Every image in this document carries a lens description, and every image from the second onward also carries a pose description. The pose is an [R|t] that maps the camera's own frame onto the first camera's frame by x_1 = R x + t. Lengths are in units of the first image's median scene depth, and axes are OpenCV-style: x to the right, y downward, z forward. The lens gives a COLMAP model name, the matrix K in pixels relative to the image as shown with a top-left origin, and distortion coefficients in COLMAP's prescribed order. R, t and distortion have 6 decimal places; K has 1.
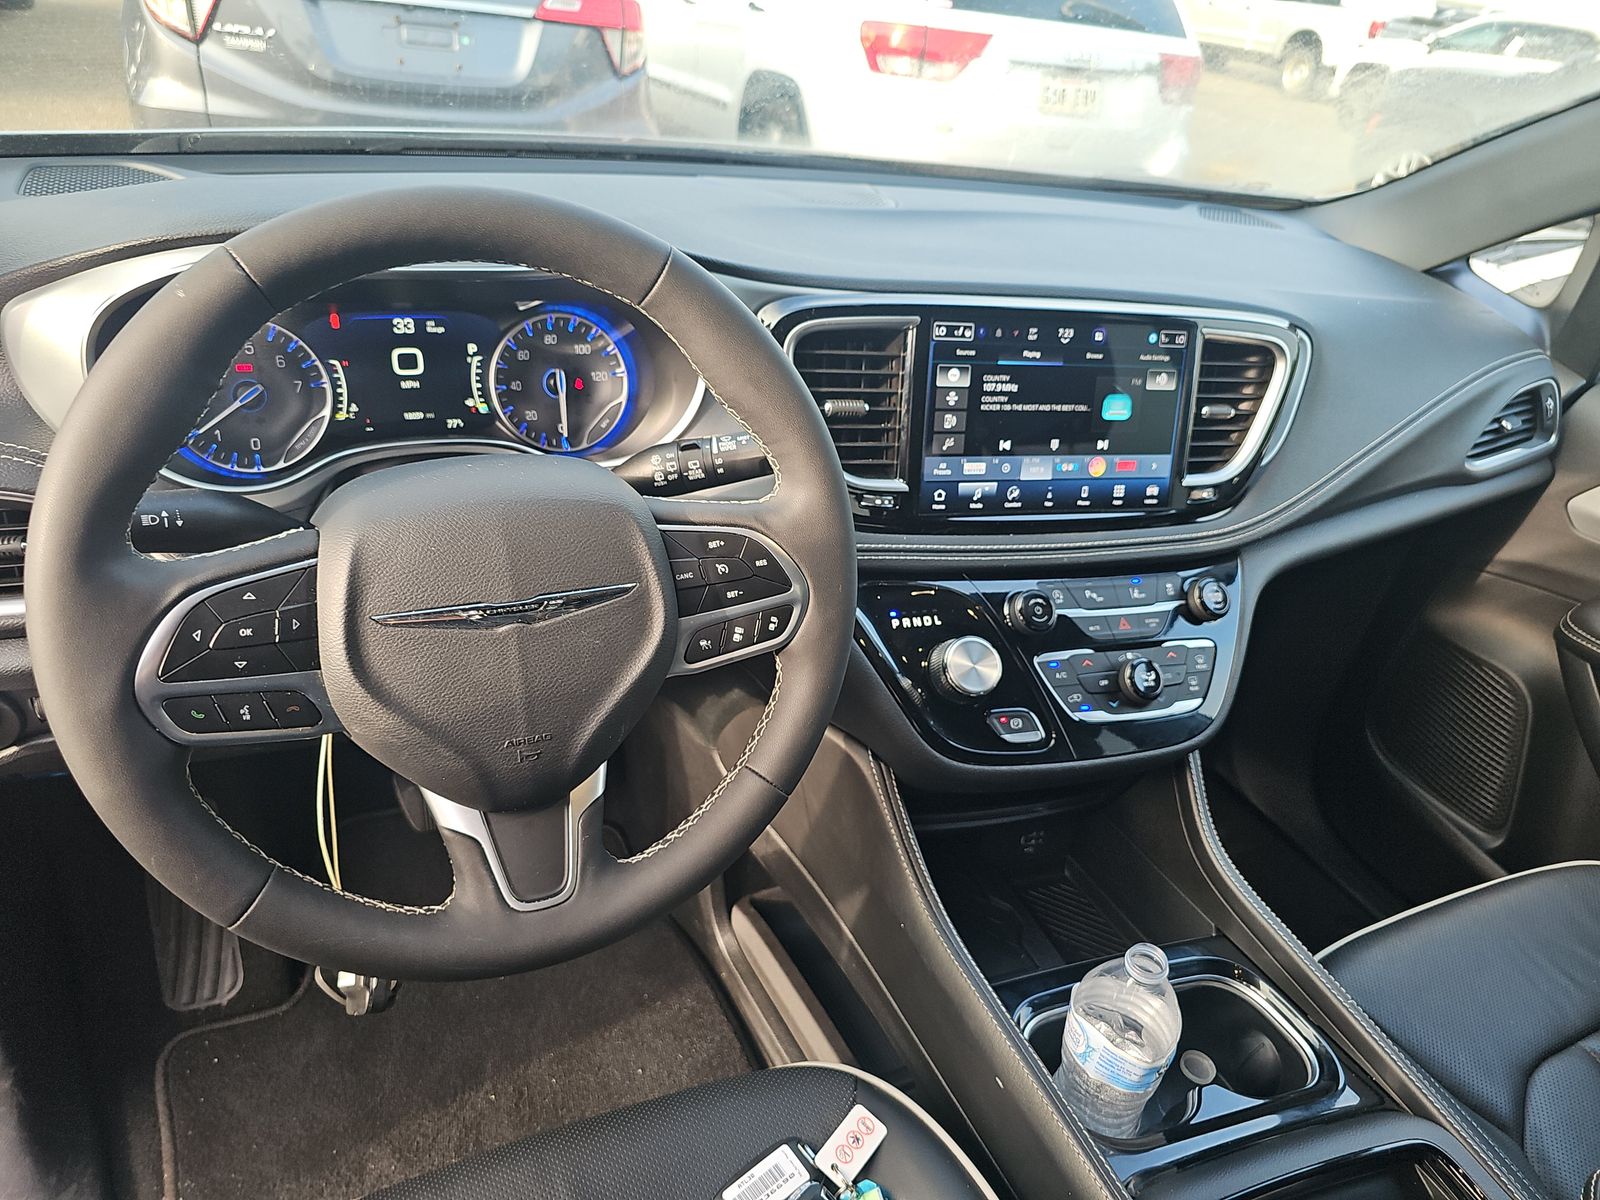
lens RADIAL K [[1088.8, 0, 803.2], [0, 1088.8, 609.2], [0, 0, 1]] dist [0.060899, -0.062394]
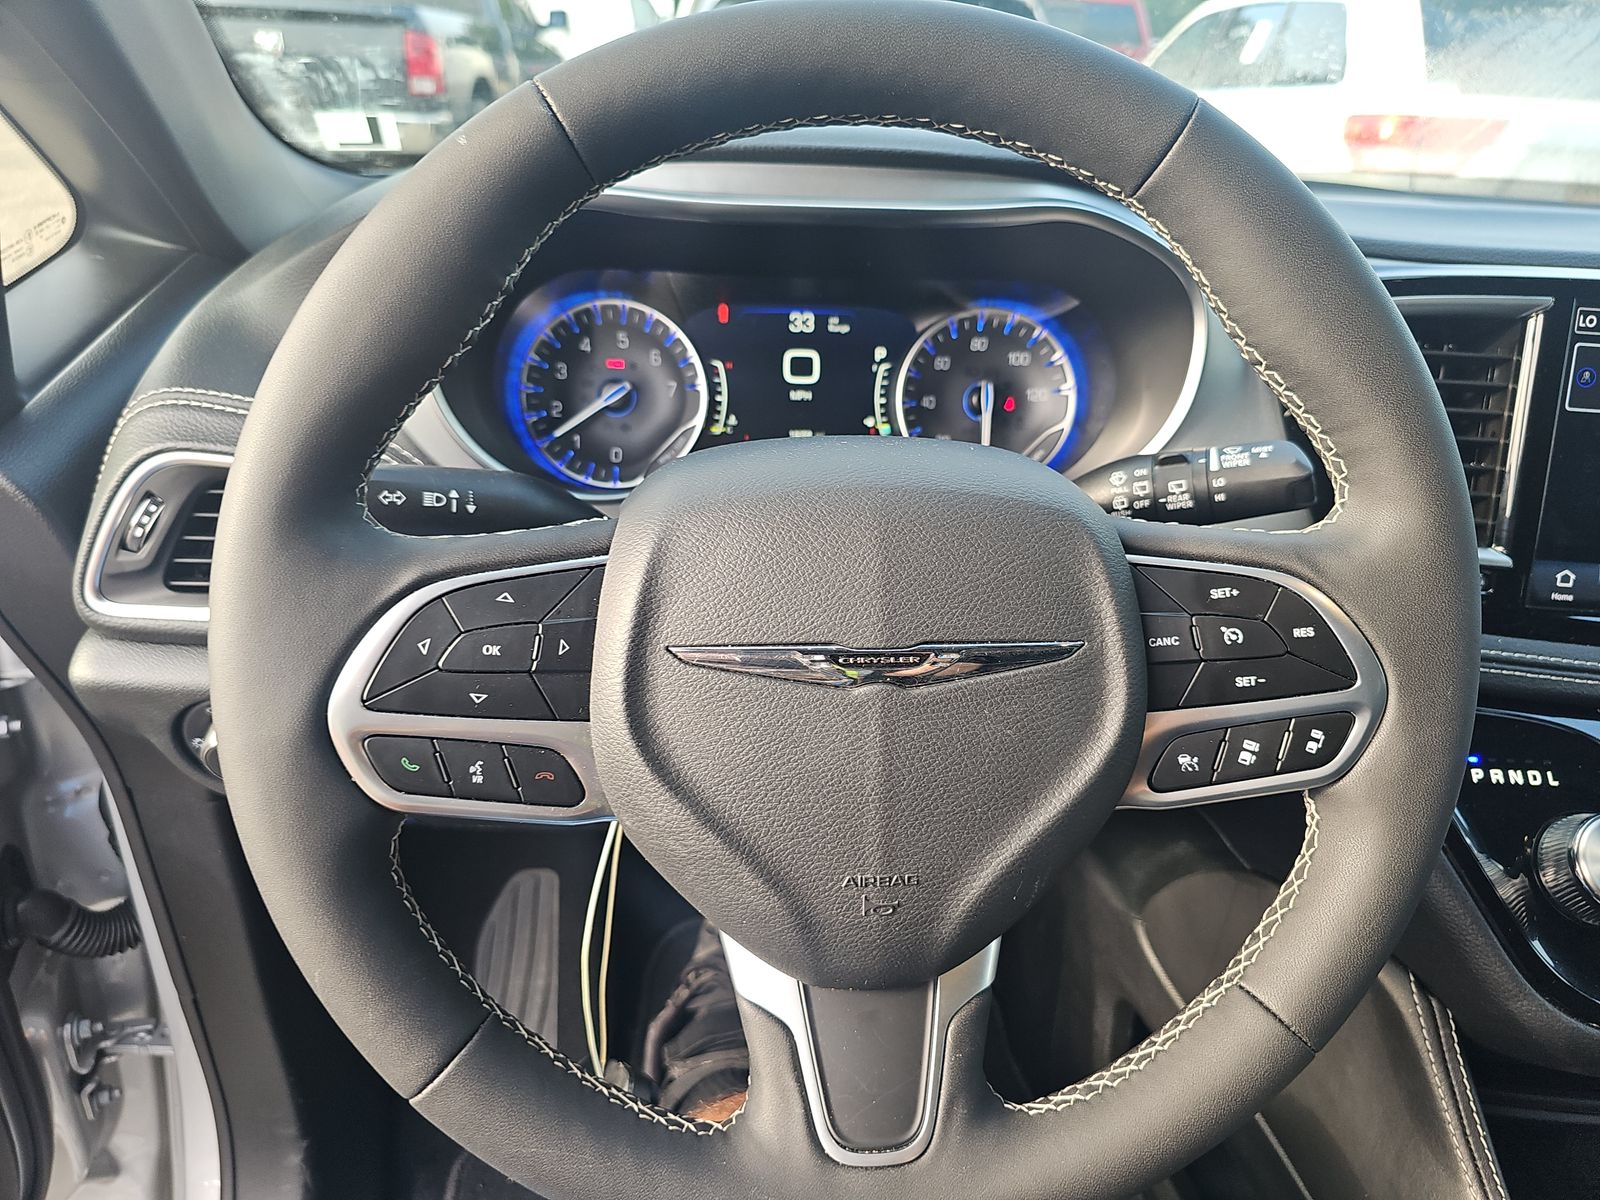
lens RADIAL K [[1135.6, 0, 826.3], [0, 1135.6, 598.4], [0, 0, 1]] dist [0.036377, -0.042634]
pose [[0.940234, 0.078224, -0.331423, -0.056889], [-0.116608, 0.988377, -0.097532, 0.020620], [0.319942, 0.130350, 0.938428, 0.257898]]
